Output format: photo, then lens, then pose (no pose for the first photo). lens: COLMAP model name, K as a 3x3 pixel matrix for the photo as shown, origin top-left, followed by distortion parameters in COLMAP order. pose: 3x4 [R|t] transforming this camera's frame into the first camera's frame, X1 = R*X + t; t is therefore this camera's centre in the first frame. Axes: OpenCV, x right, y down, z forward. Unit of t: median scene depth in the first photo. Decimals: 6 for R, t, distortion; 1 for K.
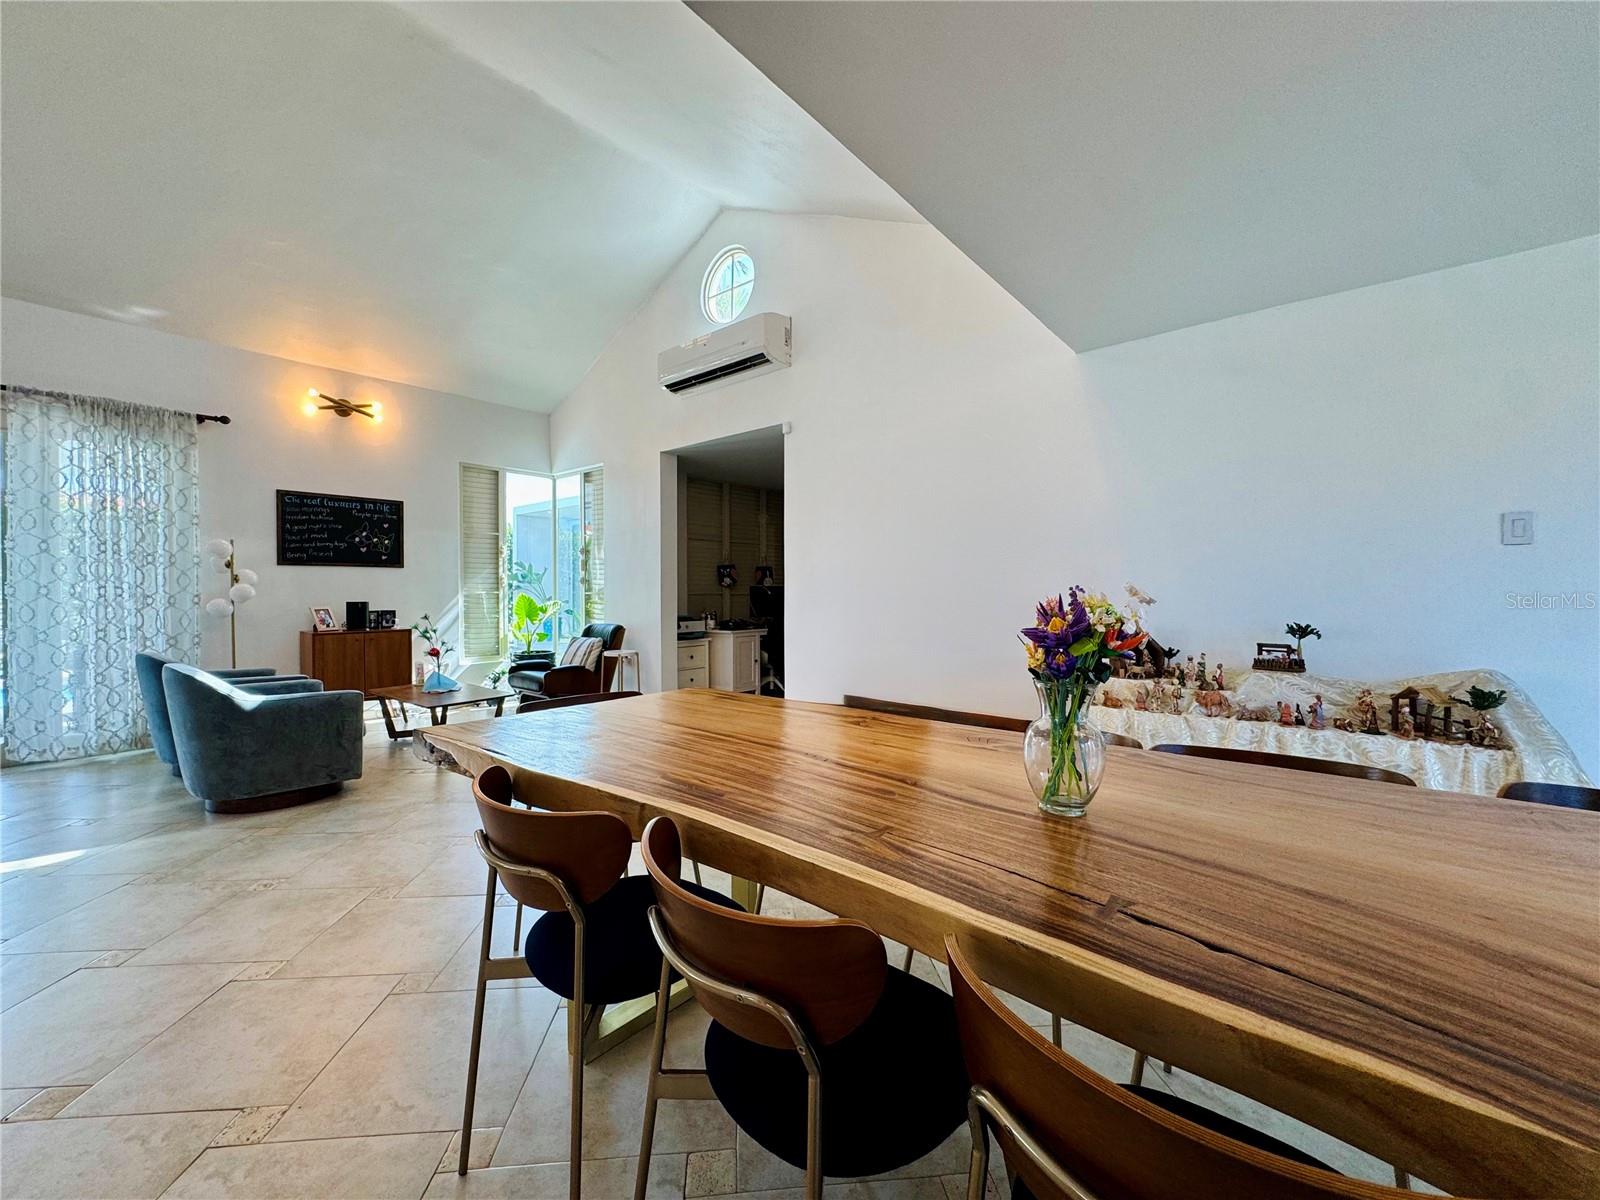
lens RADIAL K [[636.8, 0, 798.0], [0, 636.8, 599.3], [0, 0, 1]] dist [-0.006279, -0.000227]
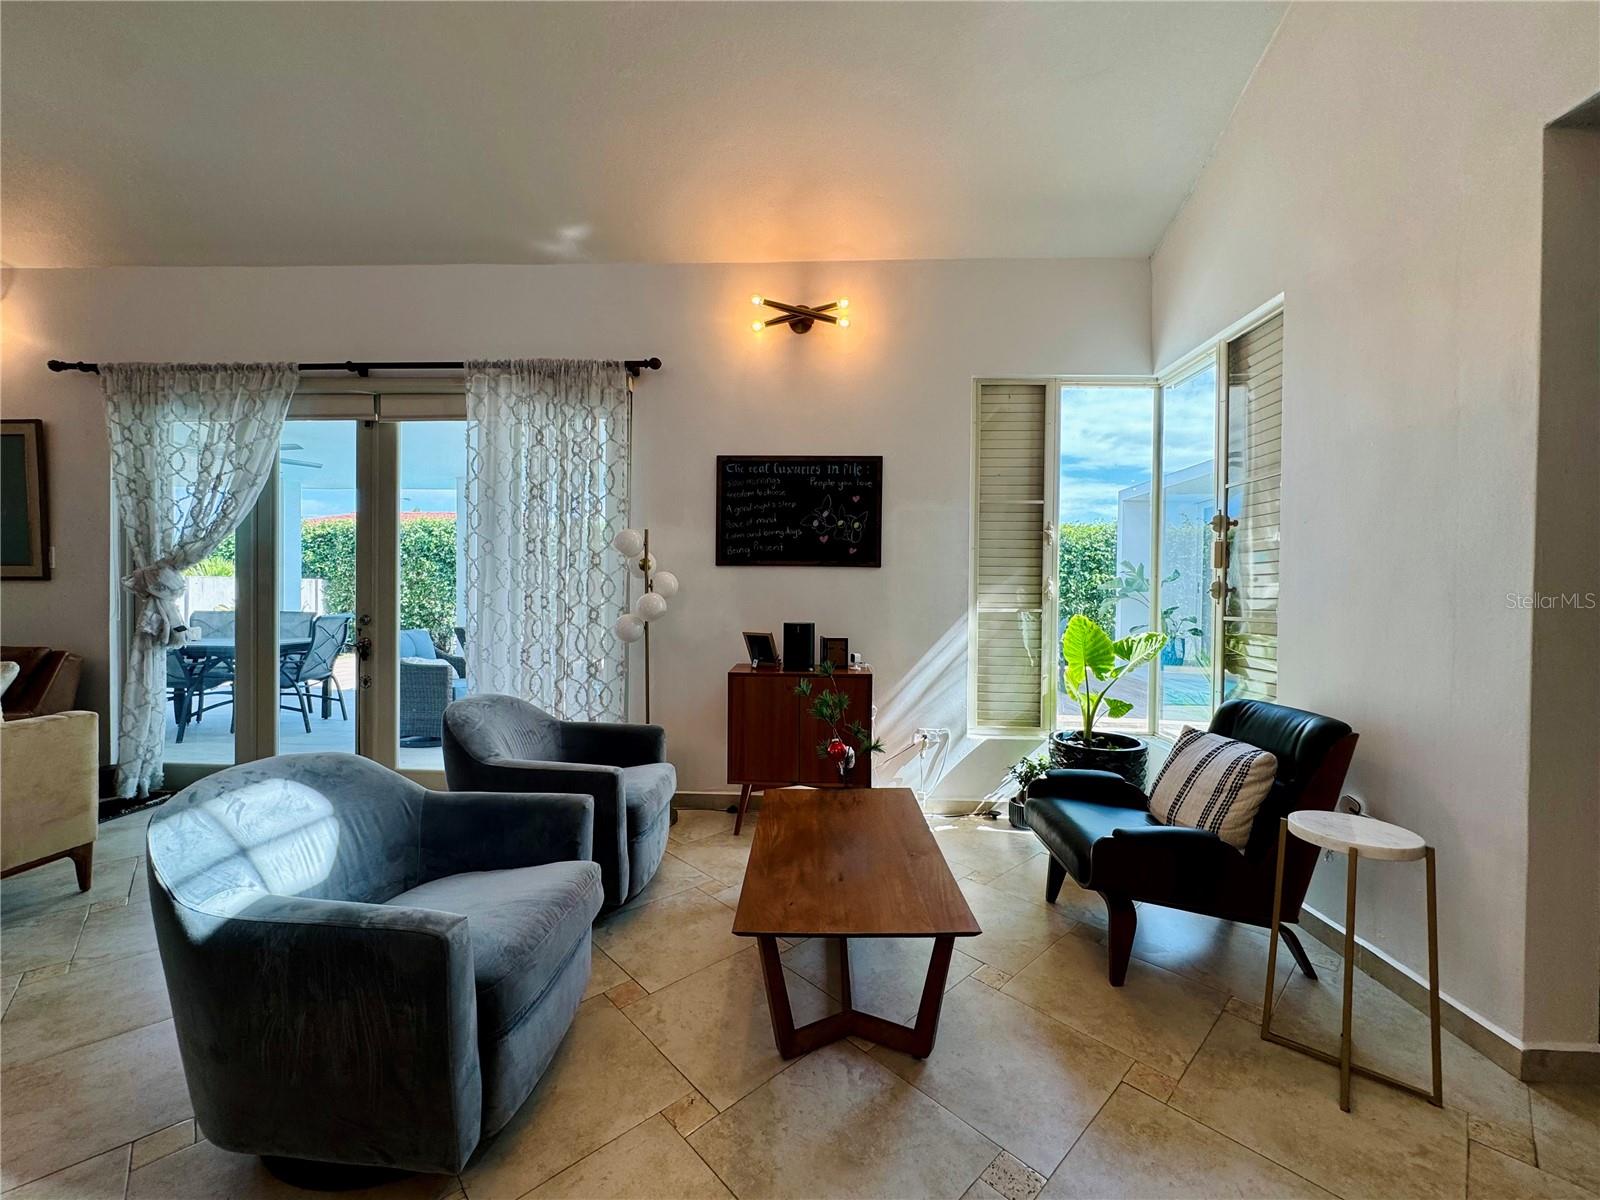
lens RADIAL K [[636.8, 0, 798.0], [0, 636.8, 599.3], [0, 0, 1]] dist [-0.006279, -0.000227]
pose [[0.611484, 0.016170, -0.791092, -0.209394], [-0.024258, 0.999704, 0.001684, -0.019851], [0.790885, 0.018161, 0.611695, 0.623095]]
